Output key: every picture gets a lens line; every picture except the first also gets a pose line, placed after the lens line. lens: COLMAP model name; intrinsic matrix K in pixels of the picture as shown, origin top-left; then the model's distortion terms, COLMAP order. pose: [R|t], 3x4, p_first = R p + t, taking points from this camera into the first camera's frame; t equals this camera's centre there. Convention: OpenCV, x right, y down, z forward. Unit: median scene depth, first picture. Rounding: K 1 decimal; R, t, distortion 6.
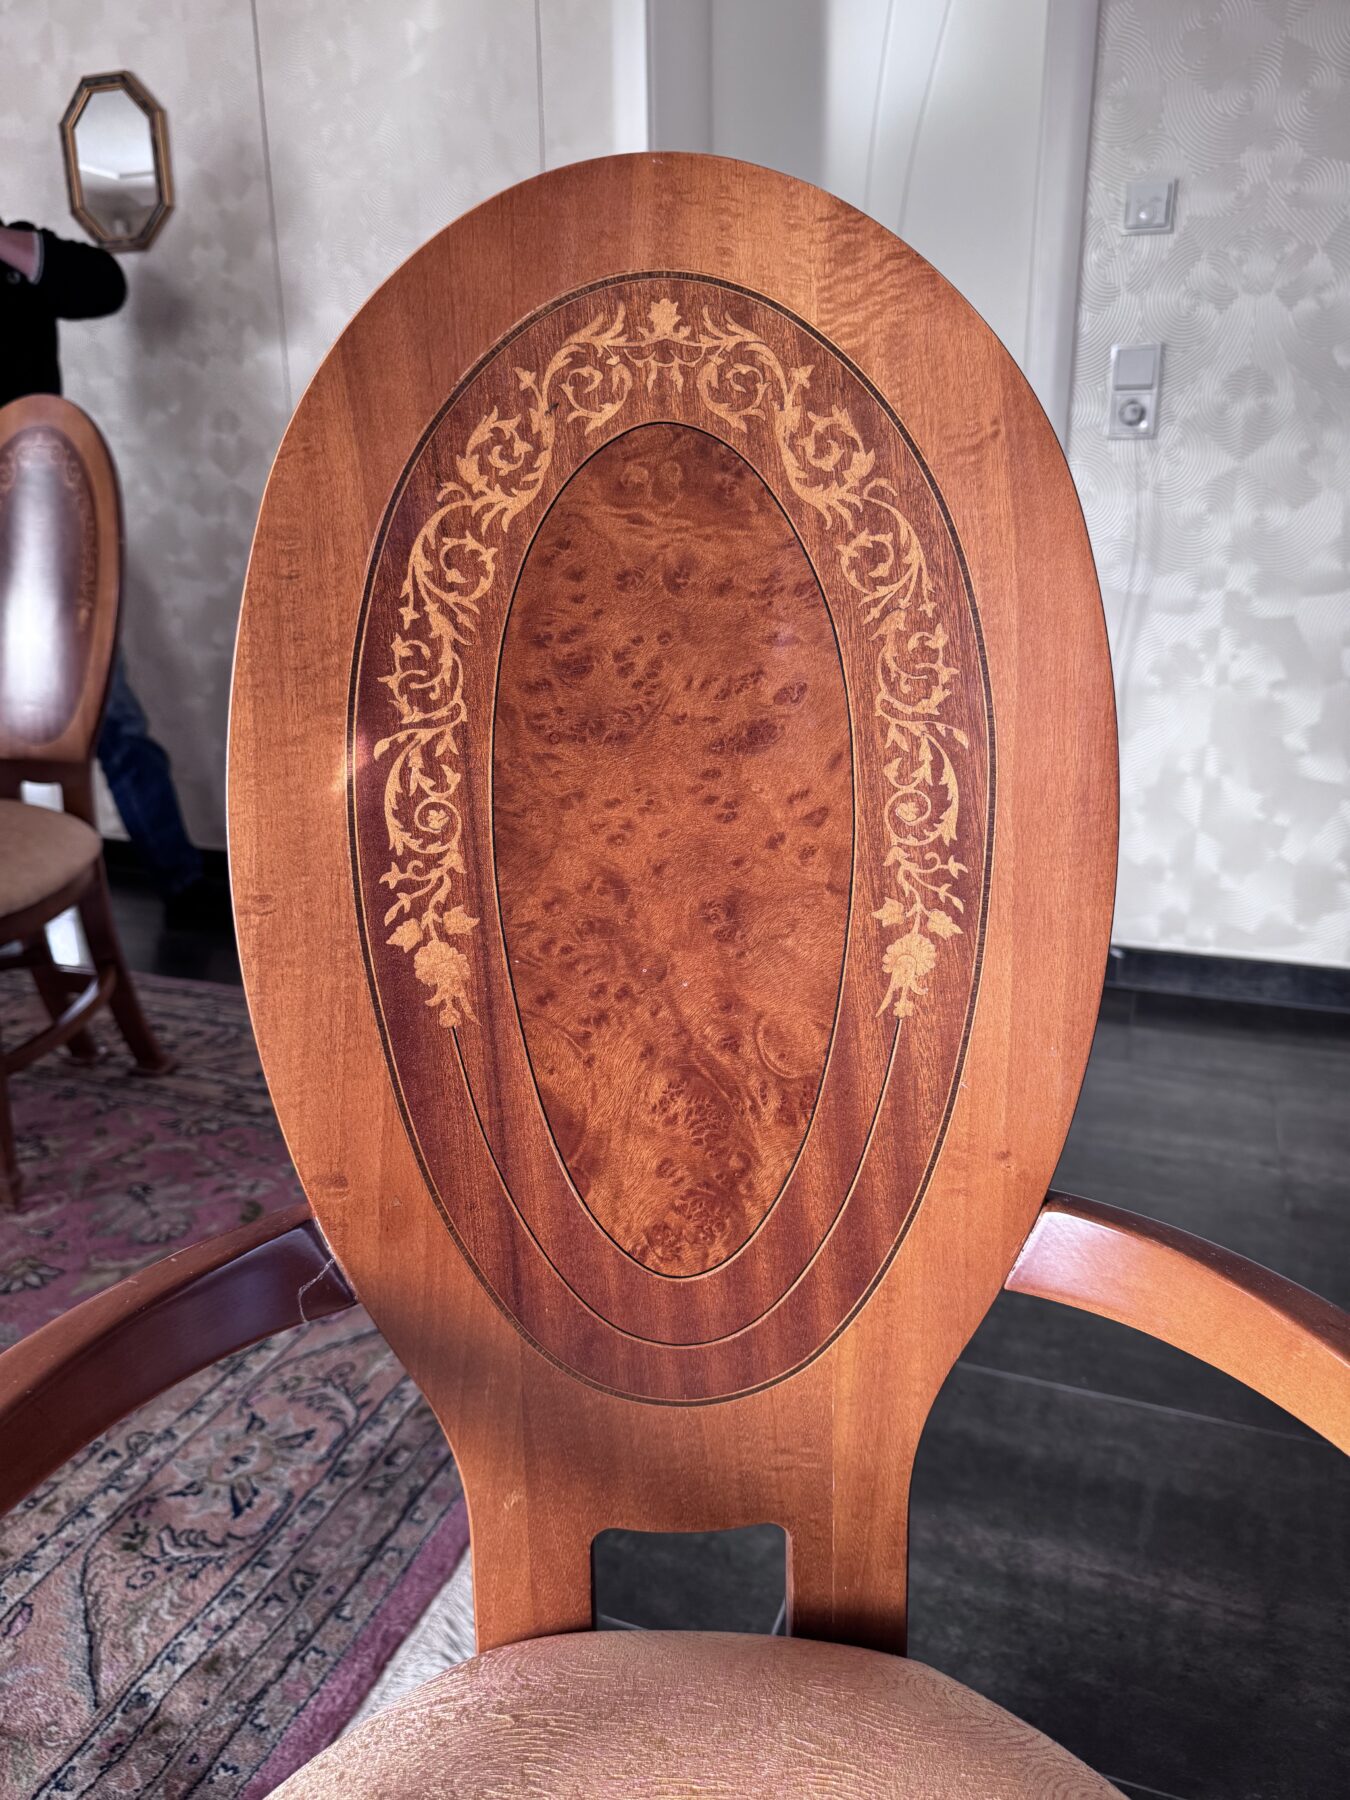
lens RADIAL K [[1277.5, 0, 675.0], [0, 1277.5, 900.0], [0, 0, 1]] dist [0.026443, -0.040480]
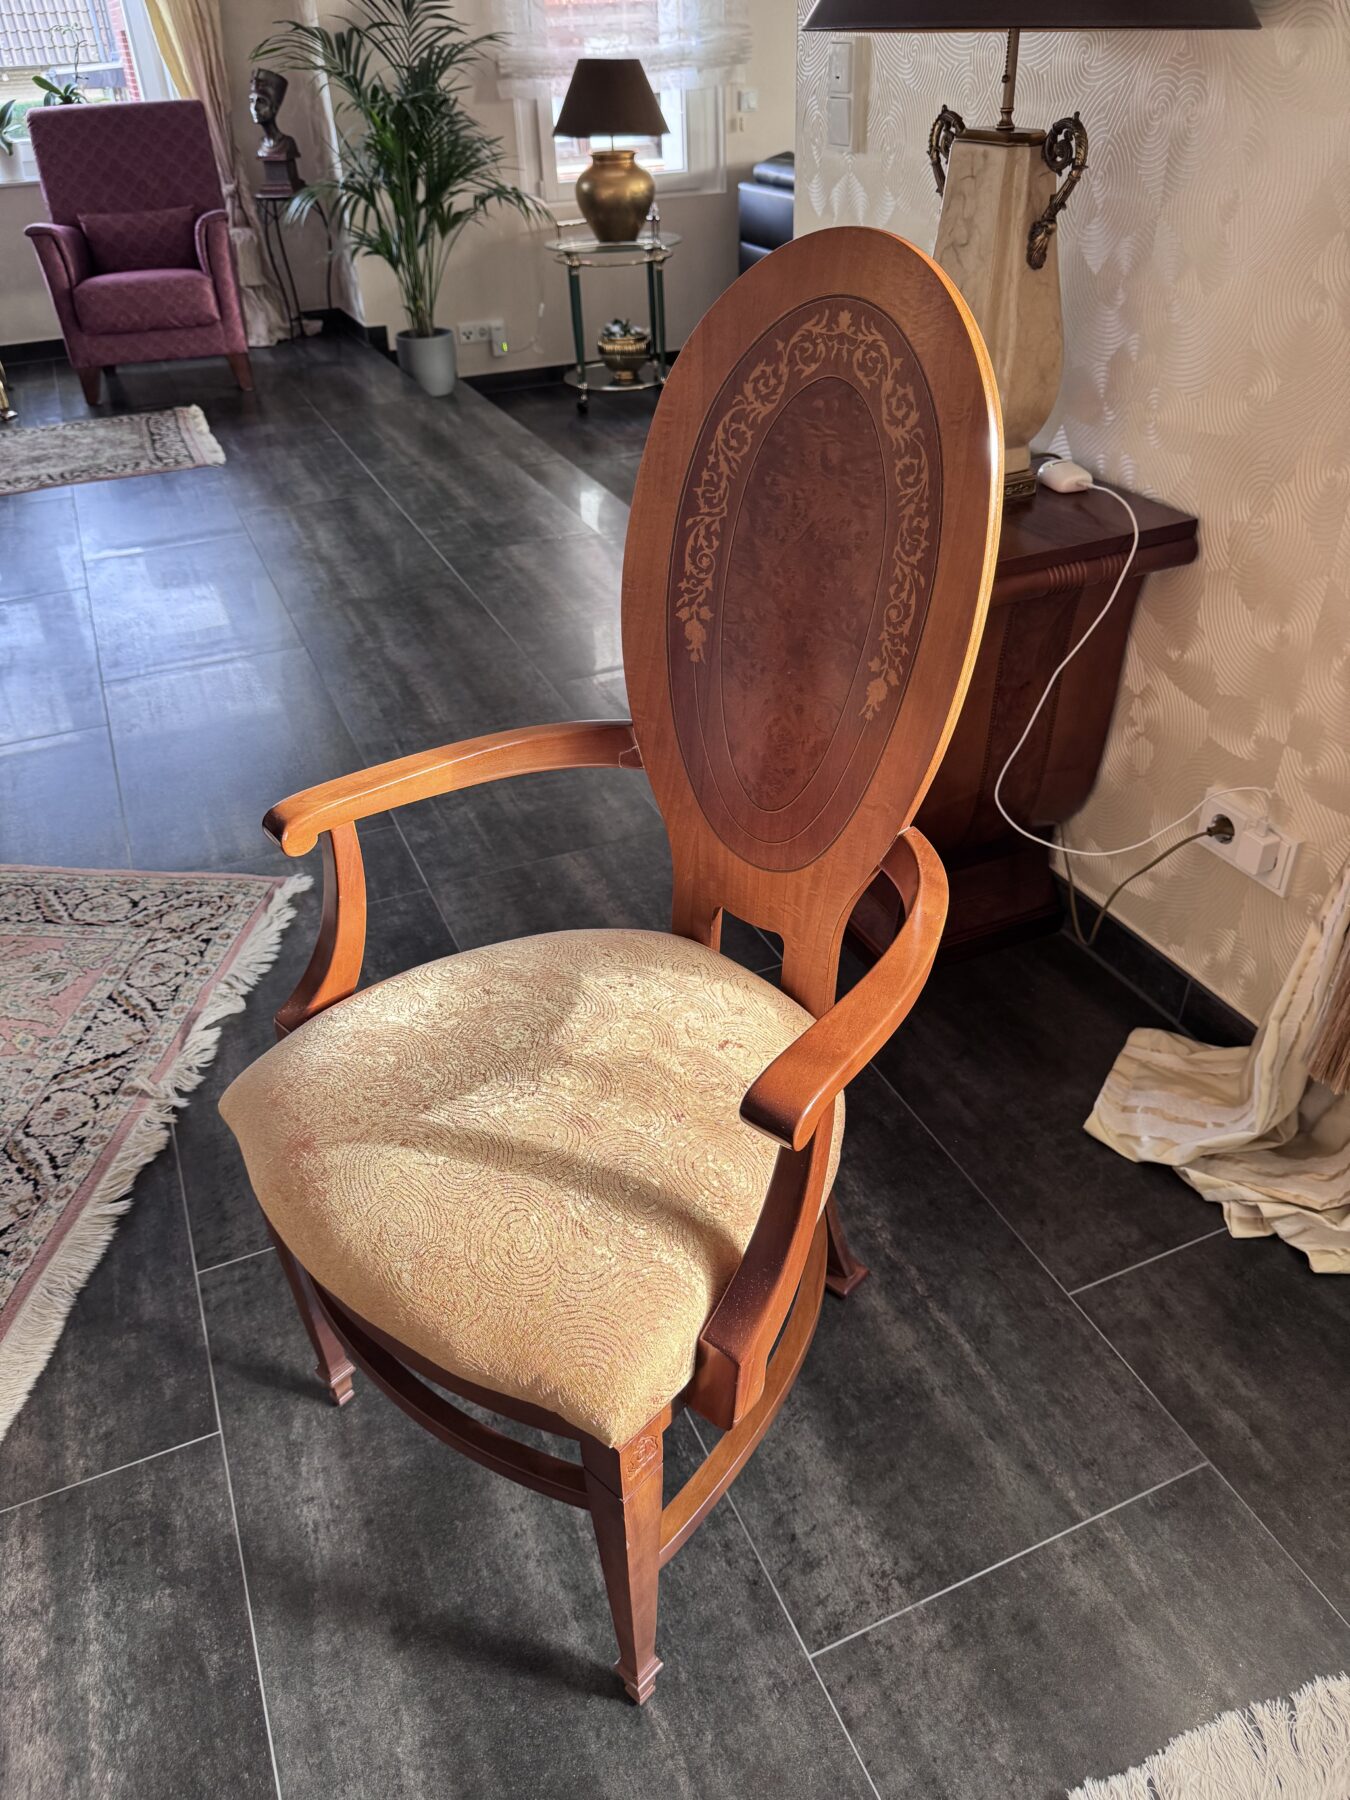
lens RADIAL K [[1277.5, 0, 675.0], [0, 1277.5, 900.0], [0, 0, 1]] dist [0.026443, -0.040480]
pose [[0.730645, 0.374040, -0.571185, 2.067566], [-0.210978, 0.919330, 0.332145, -0.420279], [0.649343, -0.122173, 0.750618, -1.167632]]
